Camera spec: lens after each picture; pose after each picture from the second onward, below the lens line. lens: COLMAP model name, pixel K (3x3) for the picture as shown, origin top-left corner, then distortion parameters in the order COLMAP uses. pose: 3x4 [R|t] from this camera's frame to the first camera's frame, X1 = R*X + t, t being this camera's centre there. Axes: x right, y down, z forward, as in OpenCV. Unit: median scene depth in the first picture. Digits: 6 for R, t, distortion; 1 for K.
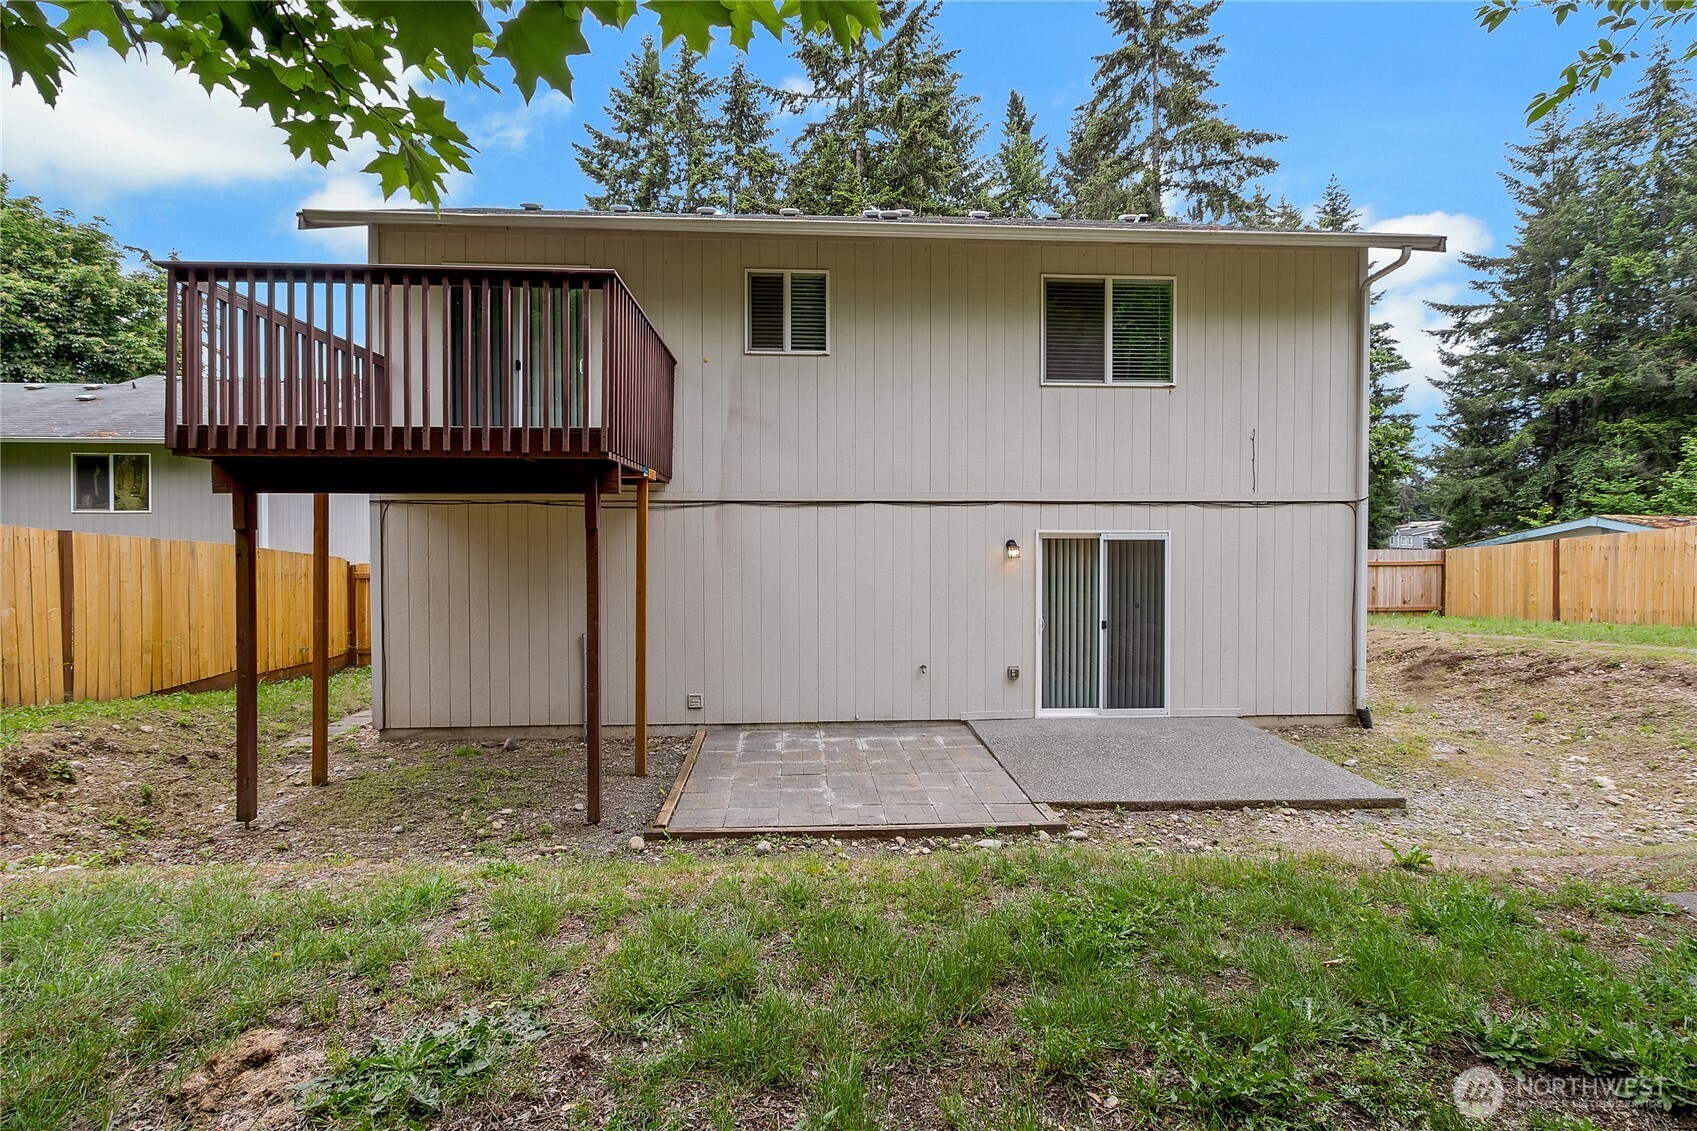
lens RADIAL K [[785.9, 0, 840.7], [0, 785.9, 558.8], [0, 0, 1]] dist [0.011428, -0.001006]
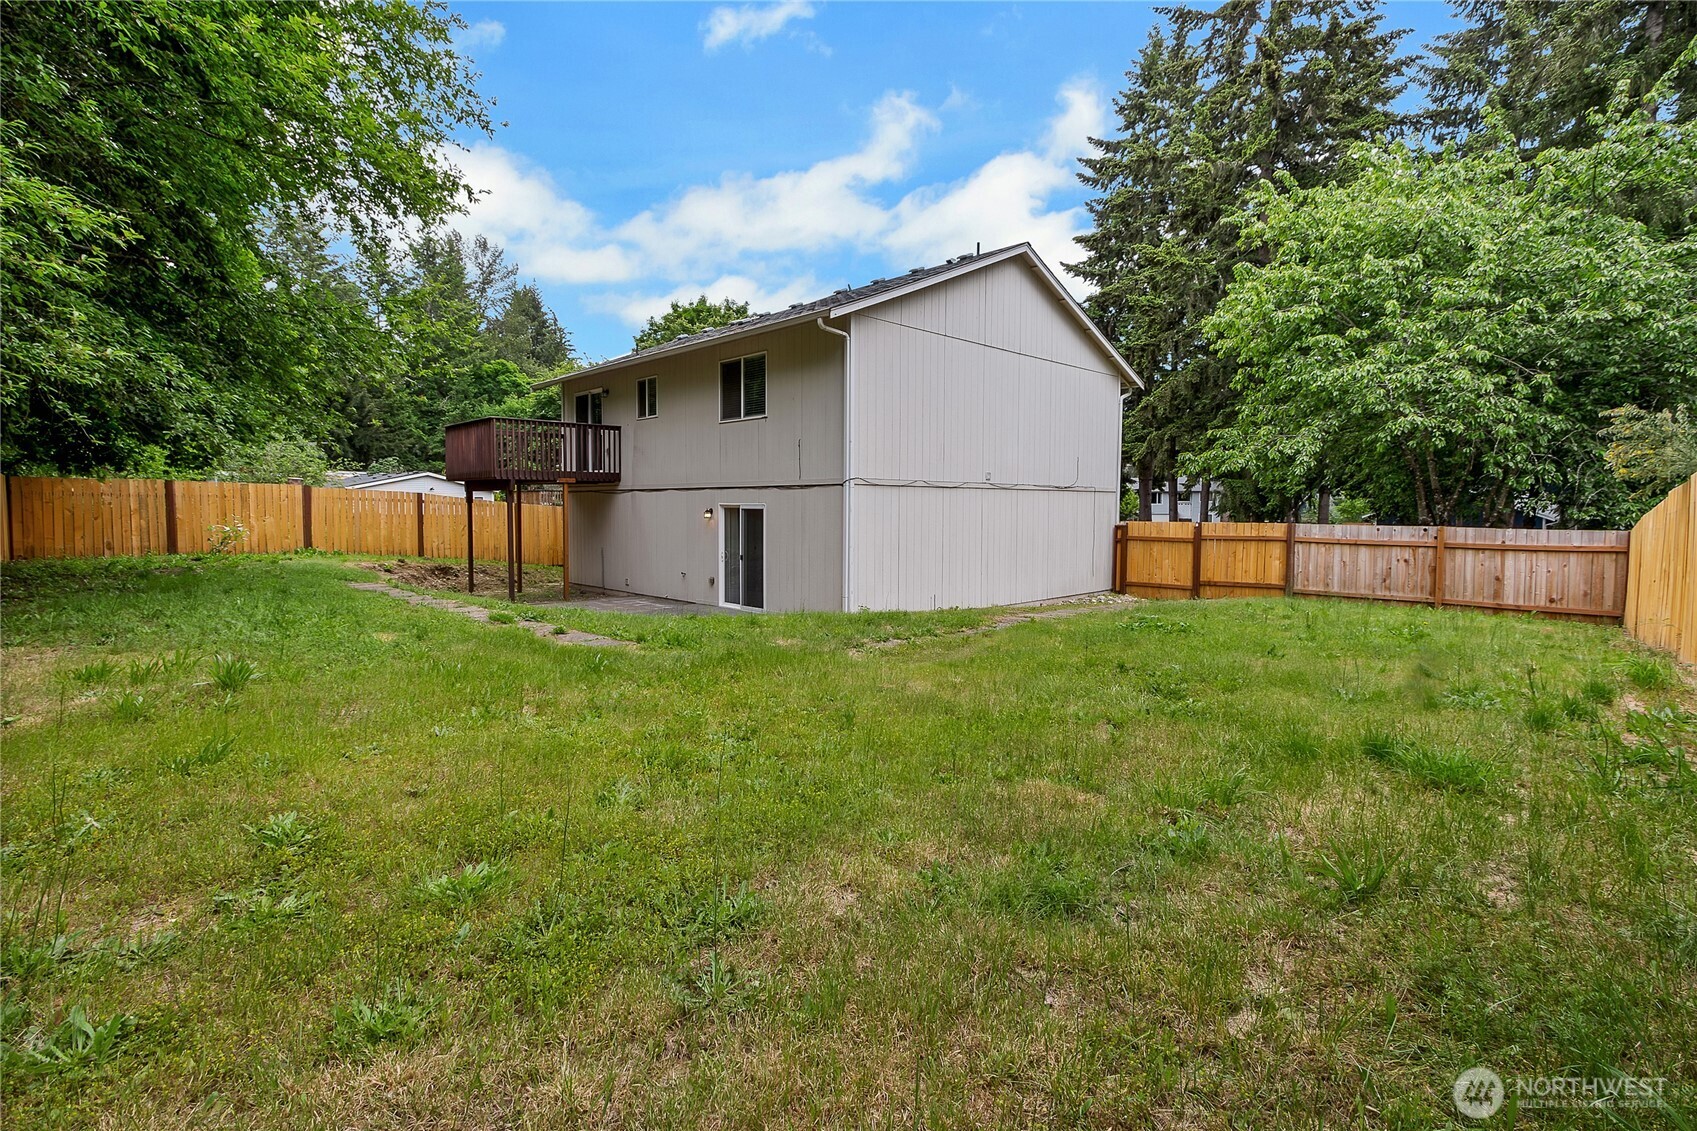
lens RADIAL K [[785.9, 0, 844.0], [0, 785.9, 561.1], [0, 0, 1]] dist [0.011428, -0.001006]
pose [[0.656699, 0.055912, -0.752078, 1.807959], [-0.028176, 0.998371, 0.049620, -0.001213], [0.753627, -0.011395, 0.657204, 0.019628]]
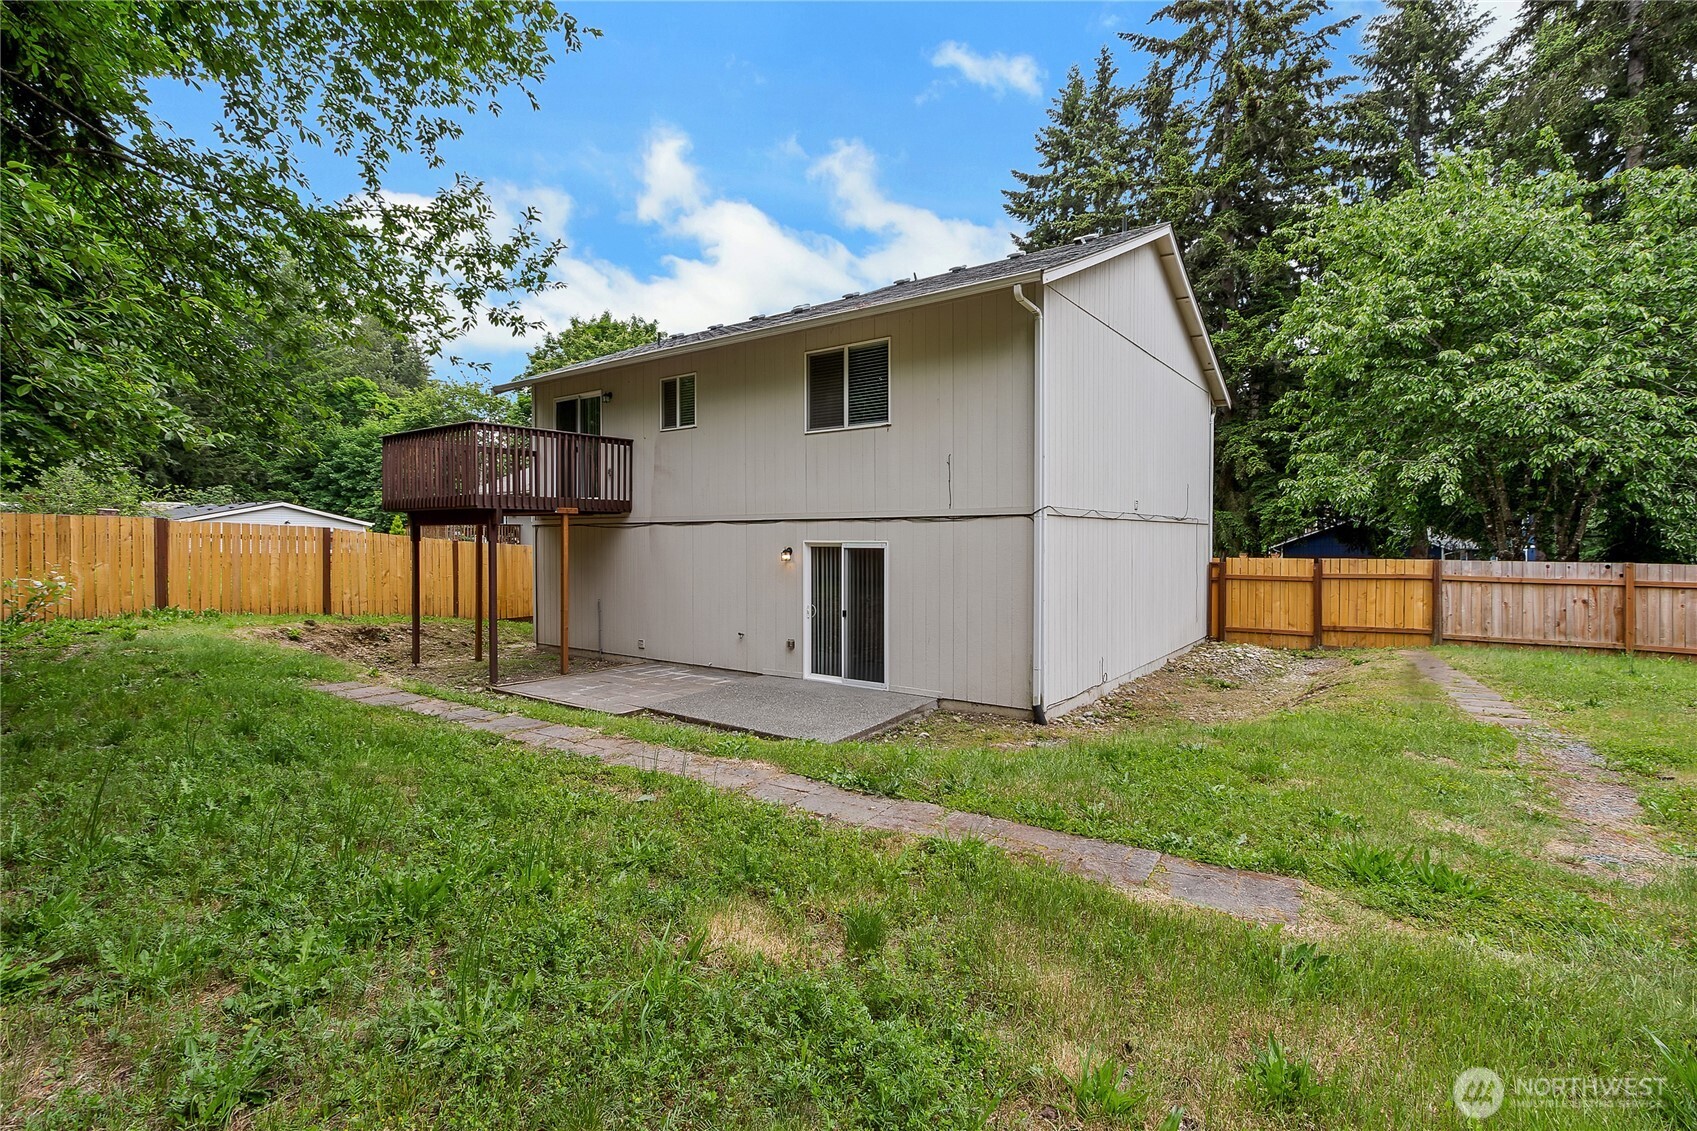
lens RADIAL K [[785.9, 0, 842.6], [0, 785.9, 558.3], [0, 0, 1]] dist [0.011428, -0.001006]
pose [[0.771577, 0.015411, -0.635950, 1.159847], [-0.019456, 0.999811, 0.000623, -0.007906], [0.635839, 0.011892, 0.771730, -0.005913]]
